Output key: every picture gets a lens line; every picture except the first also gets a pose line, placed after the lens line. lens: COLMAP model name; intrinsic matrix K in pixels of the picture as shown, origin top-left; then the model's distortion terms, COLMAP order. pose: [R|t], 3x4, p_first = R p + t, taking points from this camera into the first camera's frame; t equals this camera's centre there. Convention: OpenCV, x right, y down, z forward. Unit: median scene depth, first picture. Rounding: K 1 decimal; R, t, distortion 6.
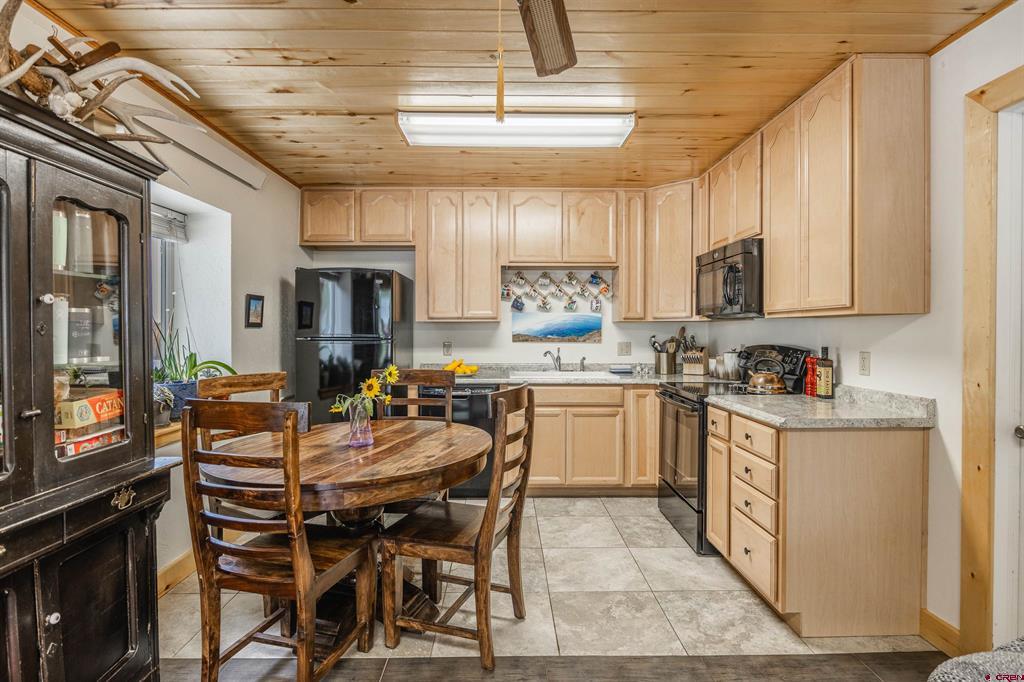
lens RADIAL K [[519.4, 0, 509.2], [0, 519.4, 338.0], [0, 0, 1]] dist [-0.011030, -0.000690]
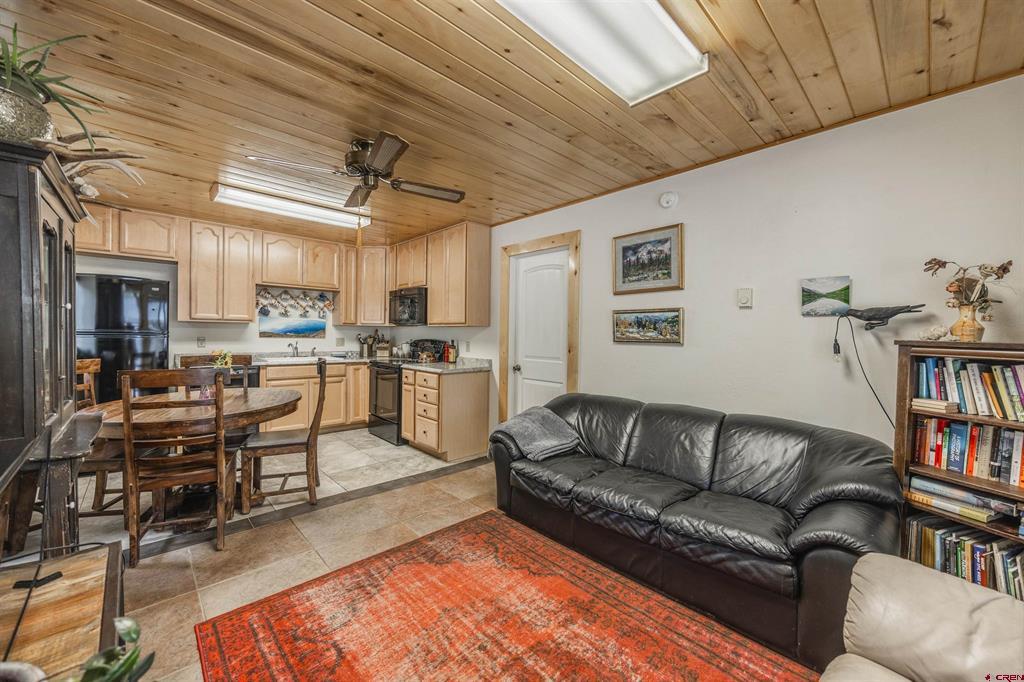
lens RADIAL K [[393.6, 0, 507.0], [0, 393.6, 339.3], [0, 0, 1]] dist [-0.002098, -0.001067]
pose [[0.741202, 0.002292, 0.671278, -0.248006], [-0.007005, 0.999966, 0.004320, 0.004297], [-0.671245, -0.007904, 0.741193, -0.289852]]
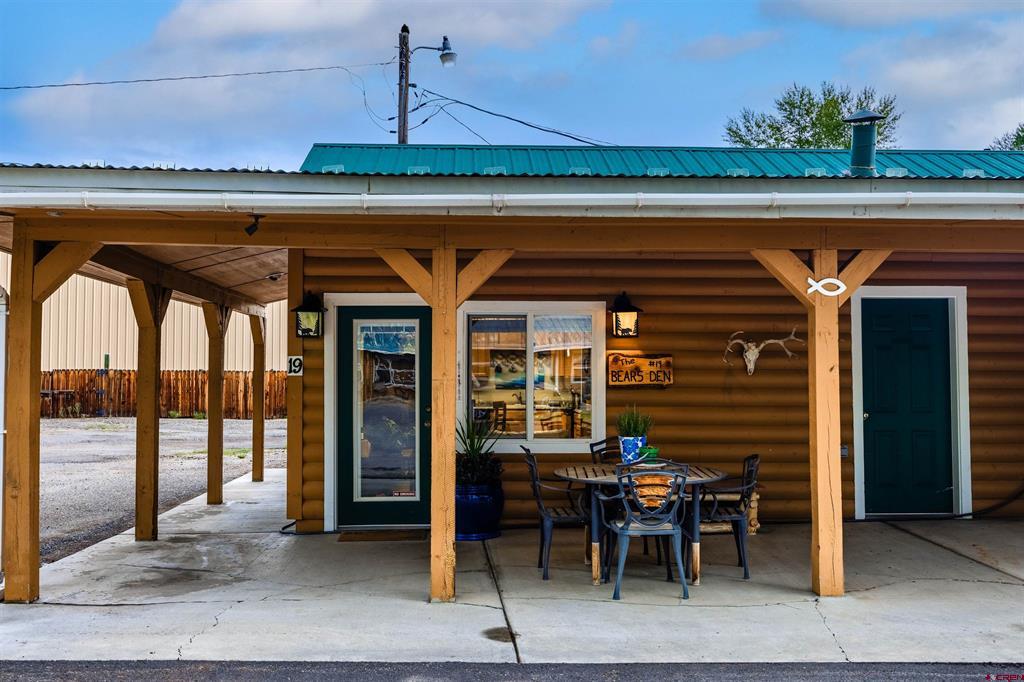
lens RADIAL K [[998.4, 0, 509.8], [0, 998.4, 346.2], [0, 0, 1]] dist [-0.052625, 0.000000]
pose [[0.999946, -0.001898, 0.010247, 0.022835], [0.002400, 0.998789, -0.049145, 0.034291], [-0.010141, 0.049167, 0.998739, -2.974256]]
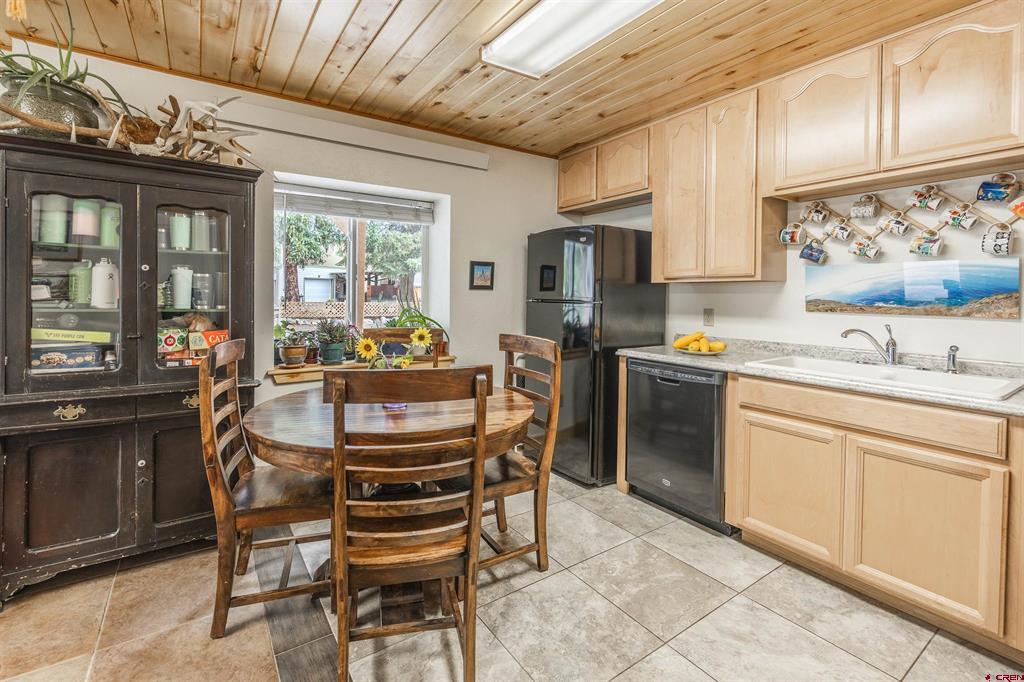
lens RADIAL K [[444.8, 0, 471.1], [0, 444.8, 299.1], [0, 0, 1]] dist [0.000084, -0.000681]
pose [[0.520169, 0.013212, -0.853961, 0.306204], [-0.021145, 0.999773, 0.002588, -0.000483], [0.853801, 0.016711, 0.520331, 0.410240]]
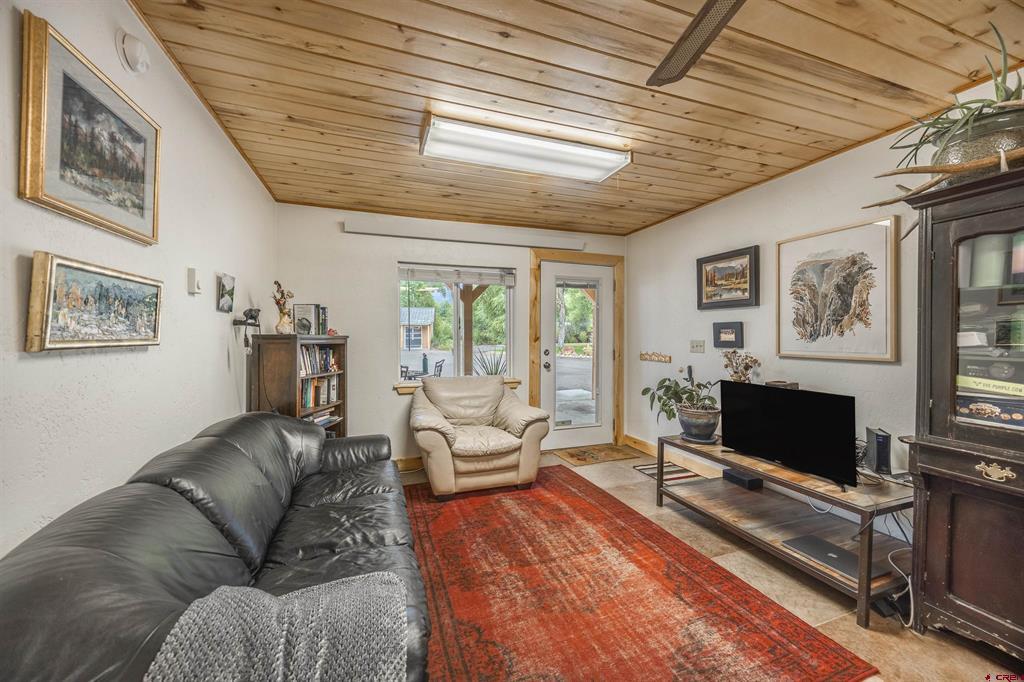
lens RADIAL K [[393.6, 0, 513.4], [0, 393.6, 338.7], [0, 0, 1]] dist [-0.002098, -0.001067]
pose [[-0.942034, 0.001164, -0.335515, 0.244806], [-0.004814, 0.999844, 0.016986, -0.002069], [0.335483, 0.017616, -0.941882, 0.489657]]
